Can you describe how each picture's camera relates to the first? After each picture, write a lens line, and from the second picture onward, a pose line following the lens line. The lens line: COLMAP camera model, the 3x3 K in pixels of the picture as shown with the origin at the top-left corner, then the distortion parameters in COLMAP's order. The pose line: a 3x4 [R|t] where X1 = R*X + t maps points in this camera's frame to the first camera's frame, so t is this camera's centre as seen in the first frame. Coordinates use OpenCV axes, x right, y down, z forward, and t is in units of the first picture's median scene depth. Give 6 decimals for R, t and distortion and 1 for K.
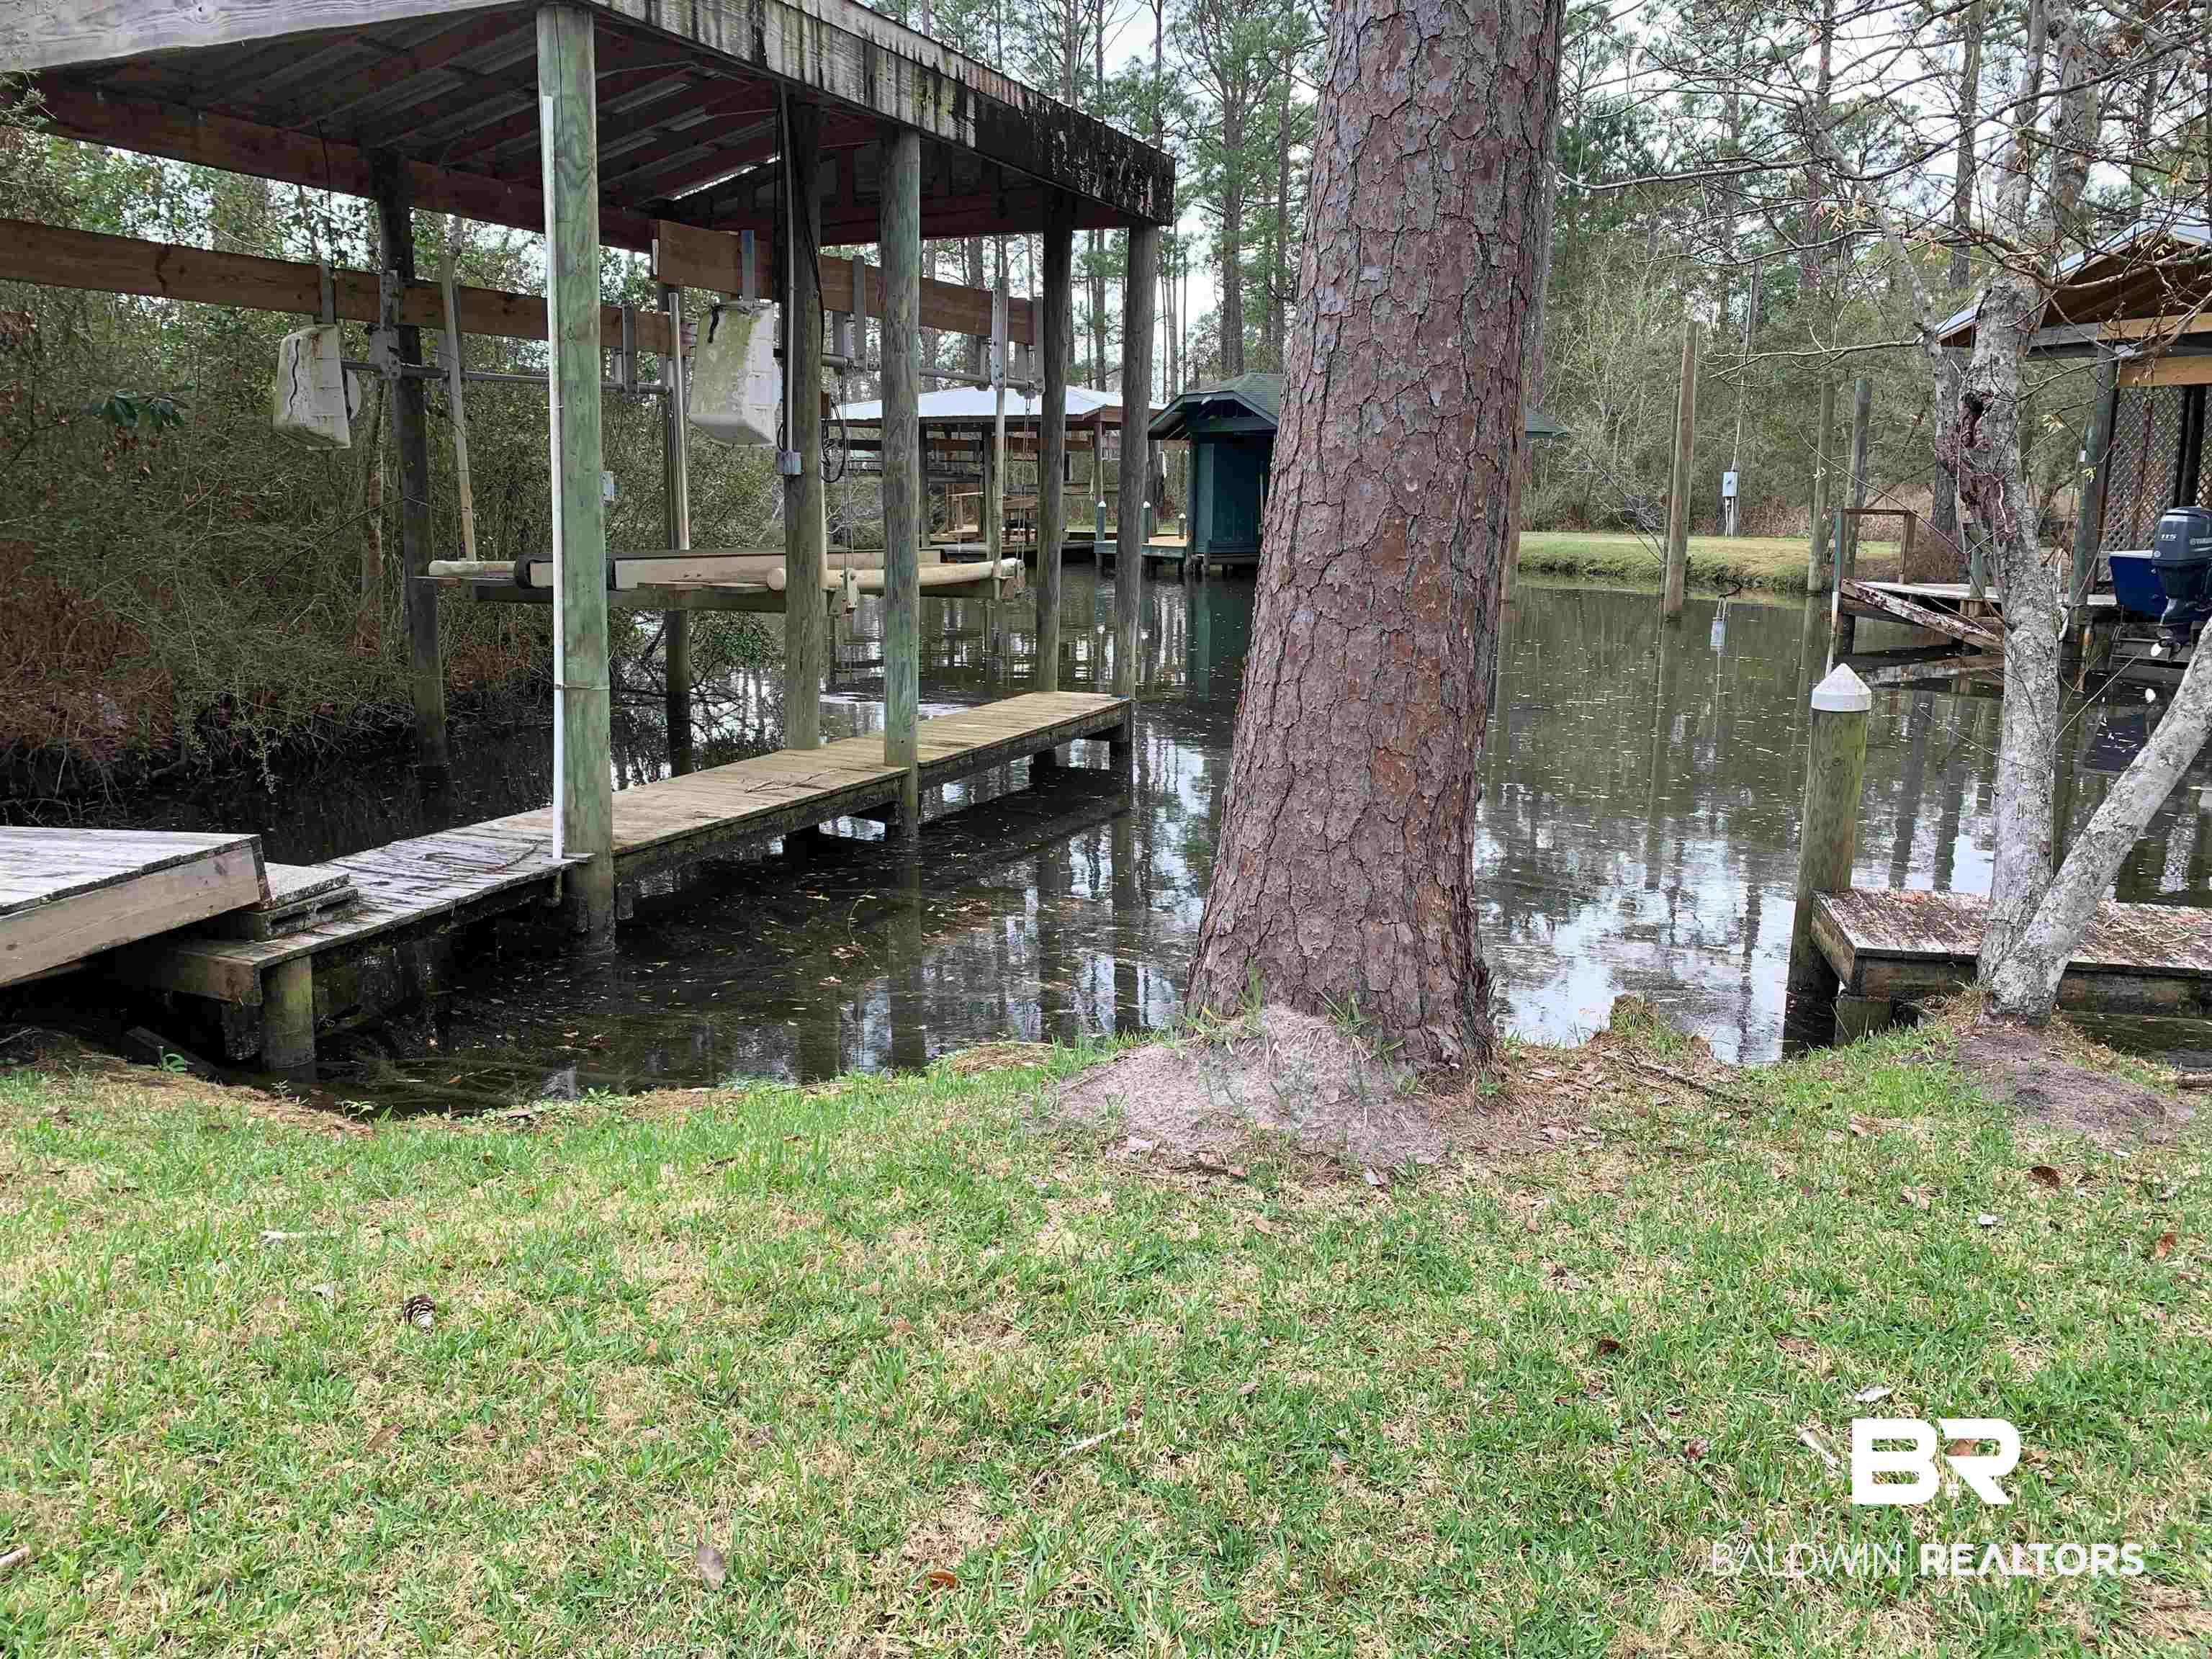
lens RADIAL K [[1672.8, 0, 1083.6], [0, 1672.8, 836.2], [0, 0, 1]] dist [0.037390, -0.007868]
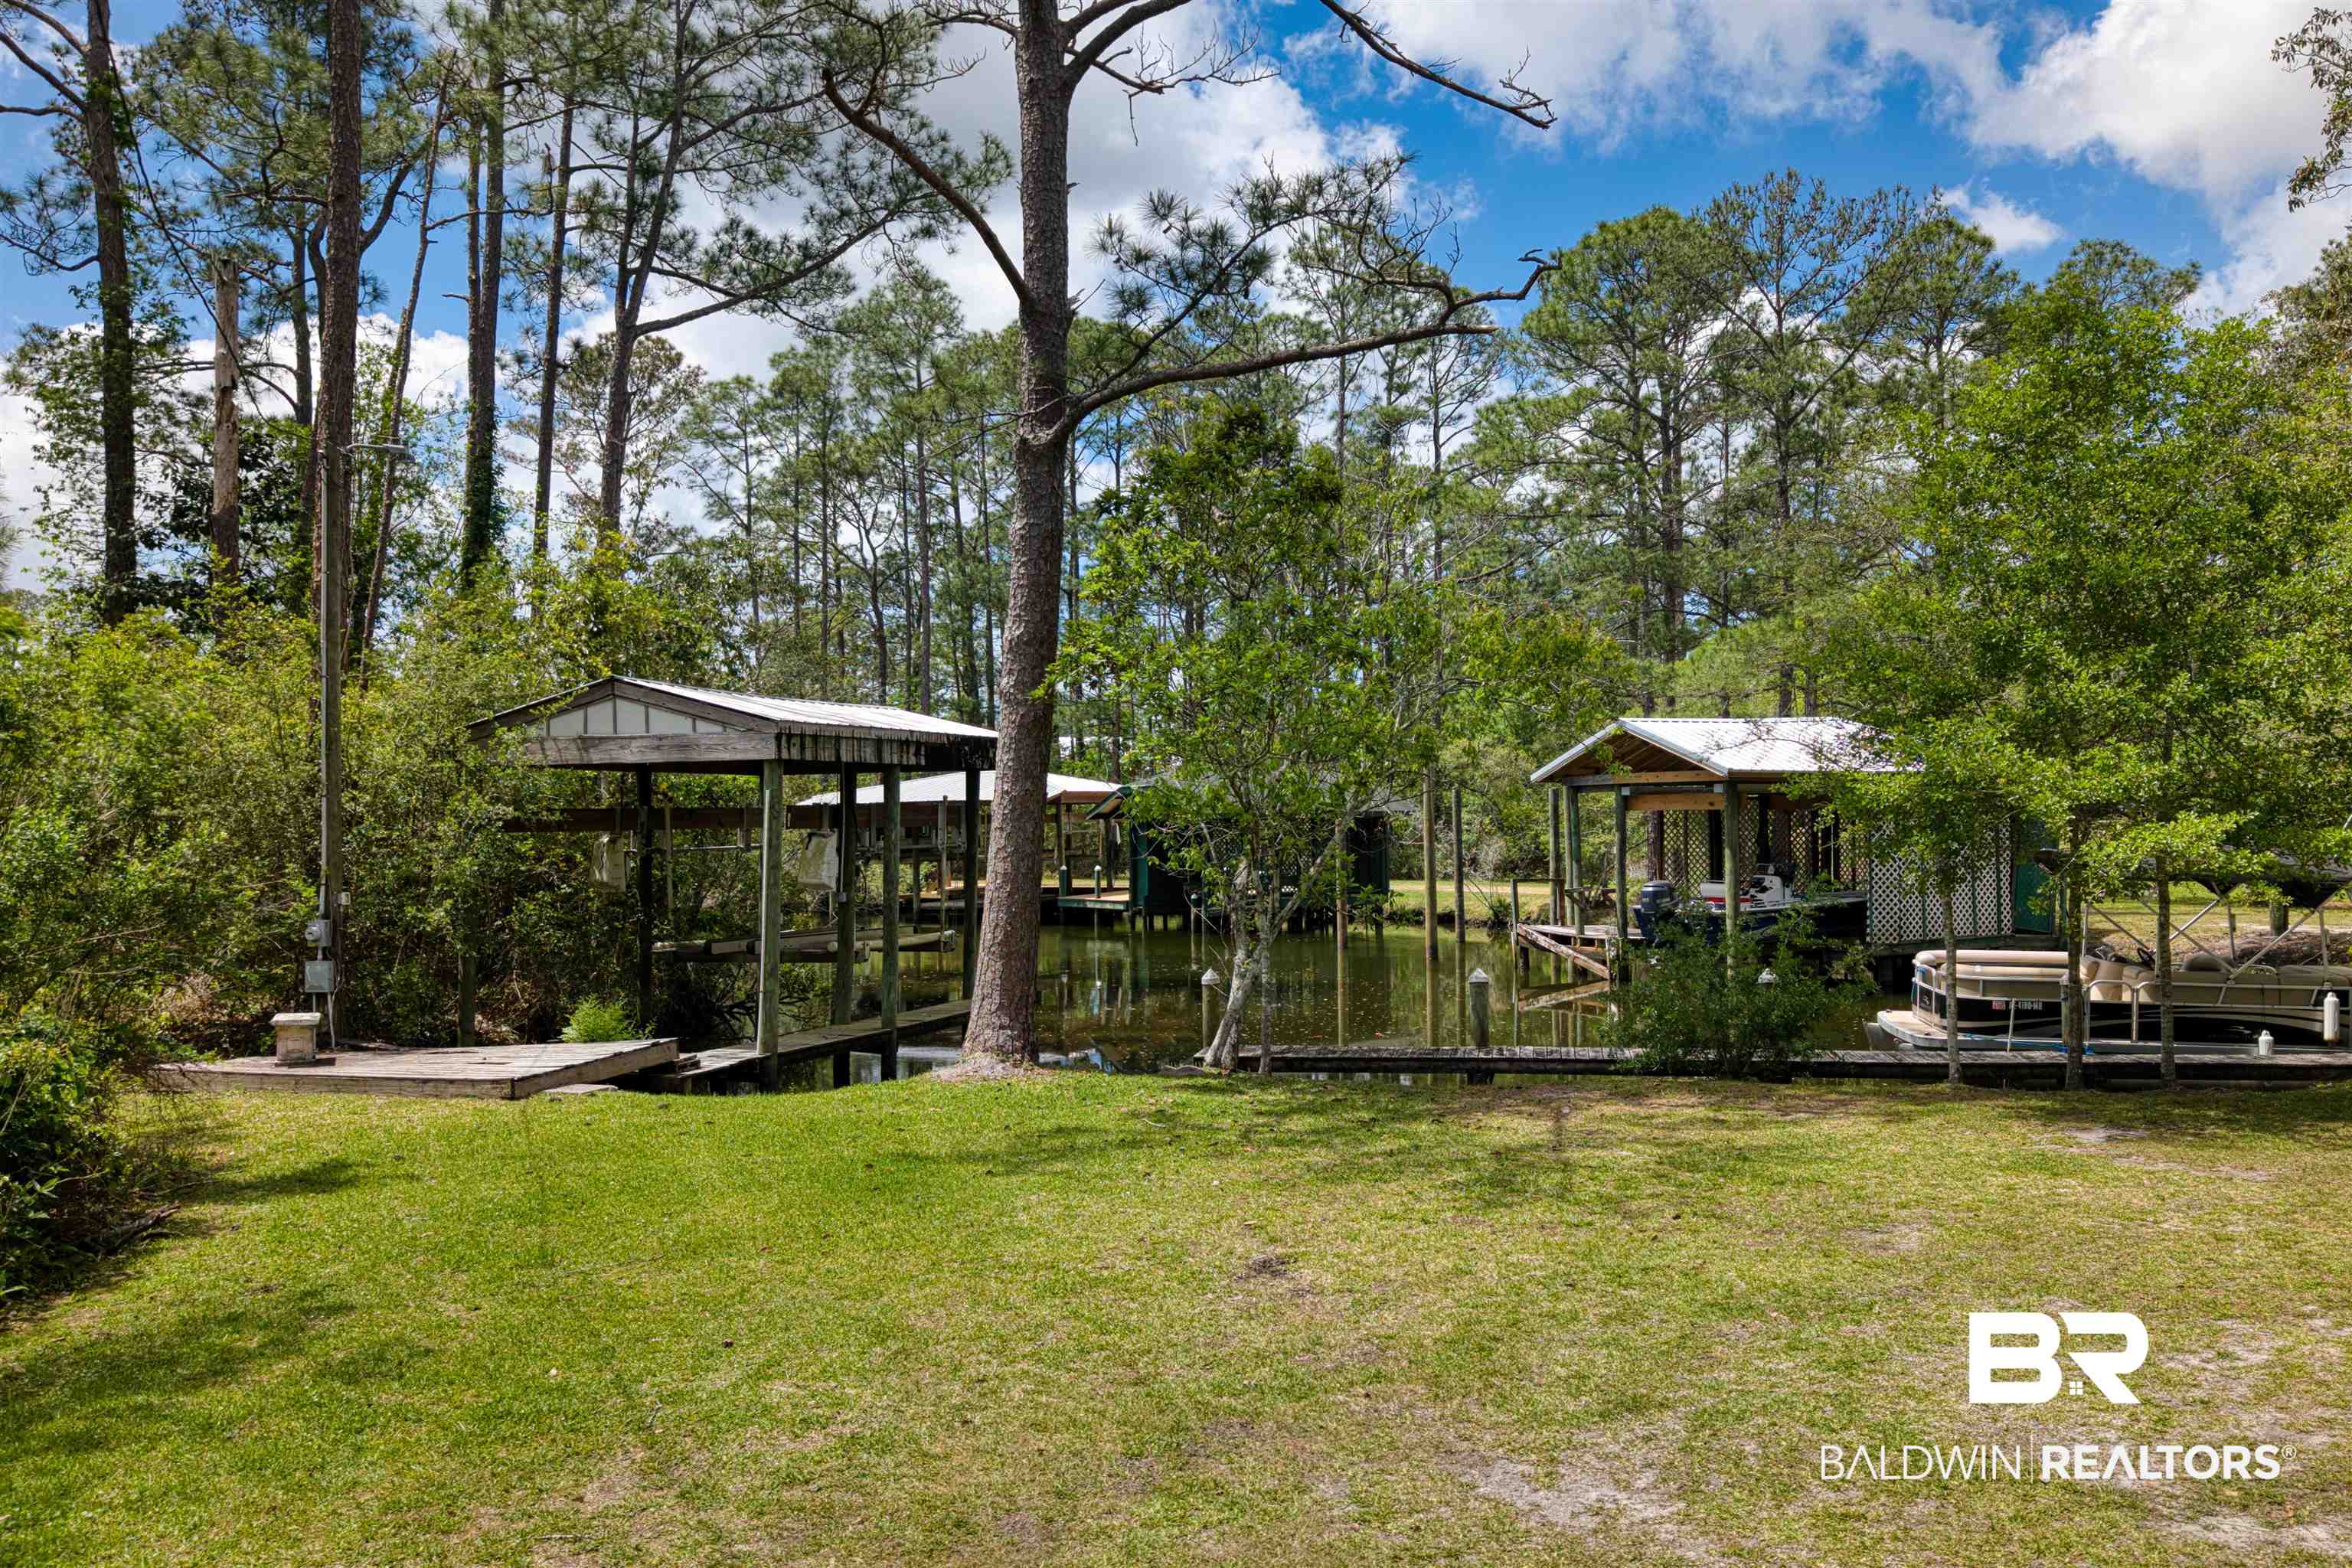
lens RADIAL K [[1841.6, 0, 1324.7], [0, 1841.6, 784.3], [0, 0, 1]] dist [0.023152, -0.043374]
pose [[0.992651, -0.014491, 0.120143, 0.186717], [0.040673, 0.975000, -0.218451, 0.212636], [-0.113974, 0.221732, 0.968424, -1.609271]]
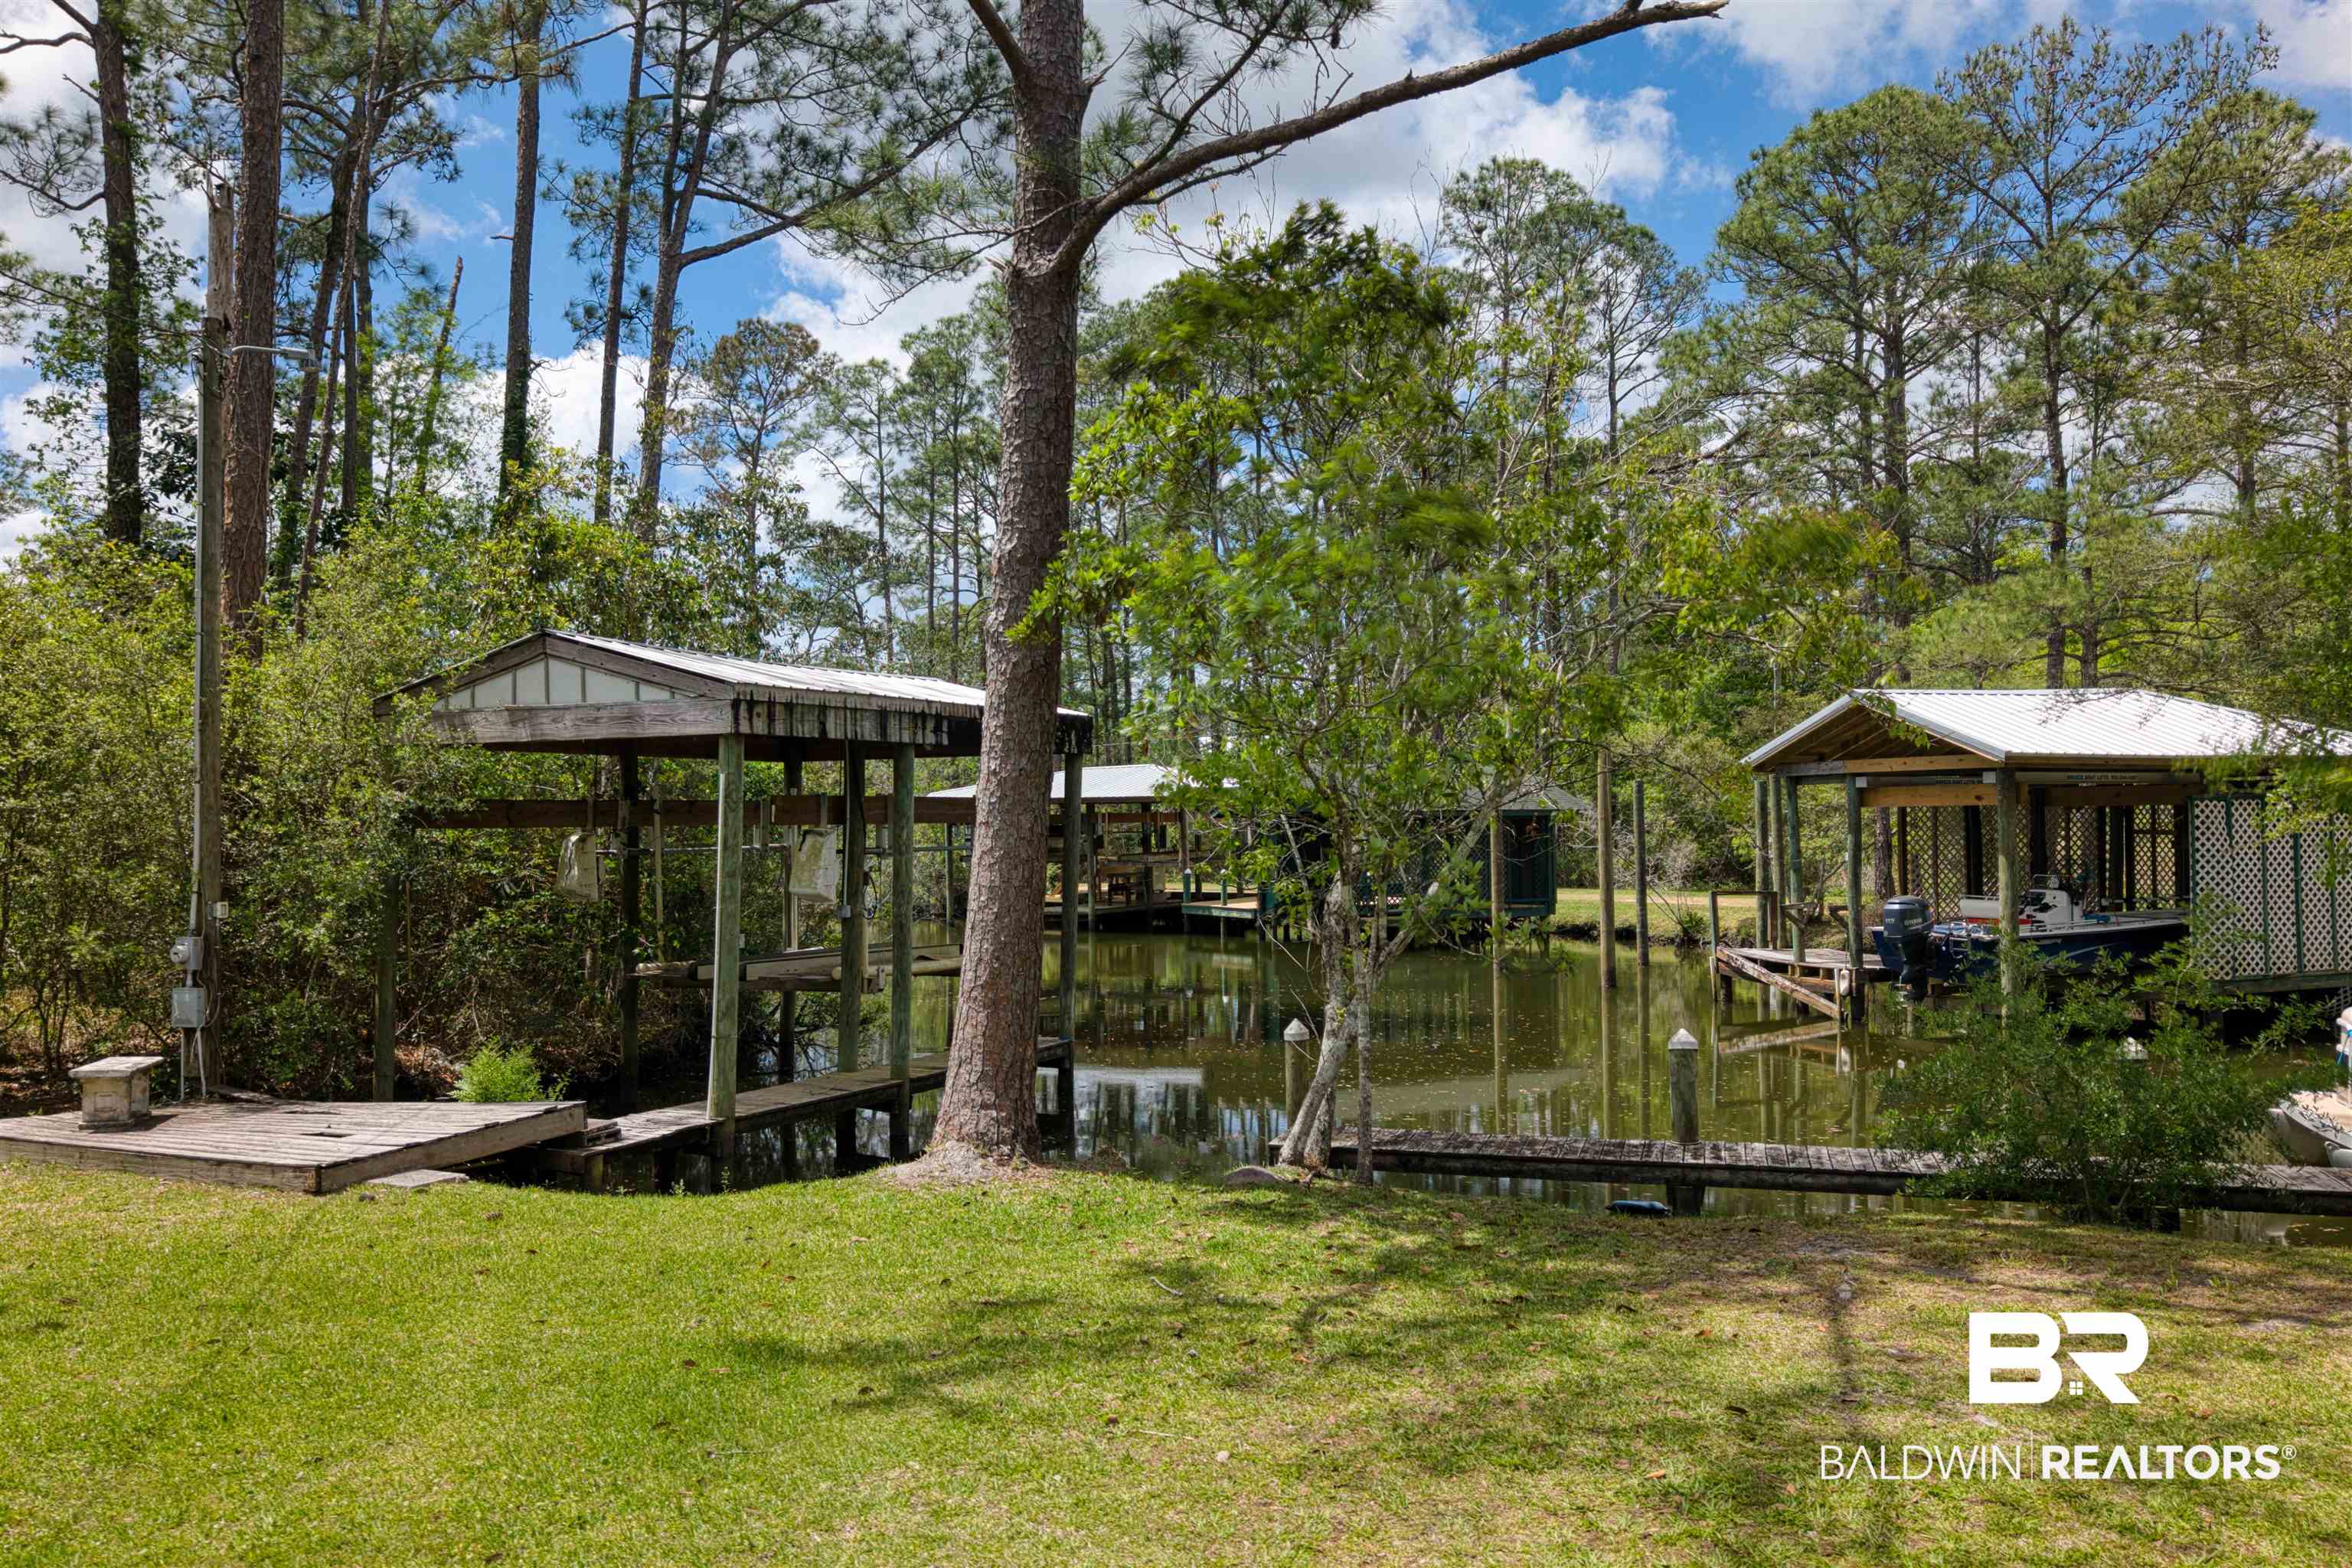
lens RADIAL K [[1845.1, 0, 1169.4], [0, 1845.1, 789.7], [0, 0, 1]] dist [0.034339, -0.032747]
pose [[0.998483, -0.014984, -0.052989, 0.294716], [0.002976, 0.975543, -0.219788, 0.092338], [0.054986, 0.219297, 0.974107, -0.989235]]
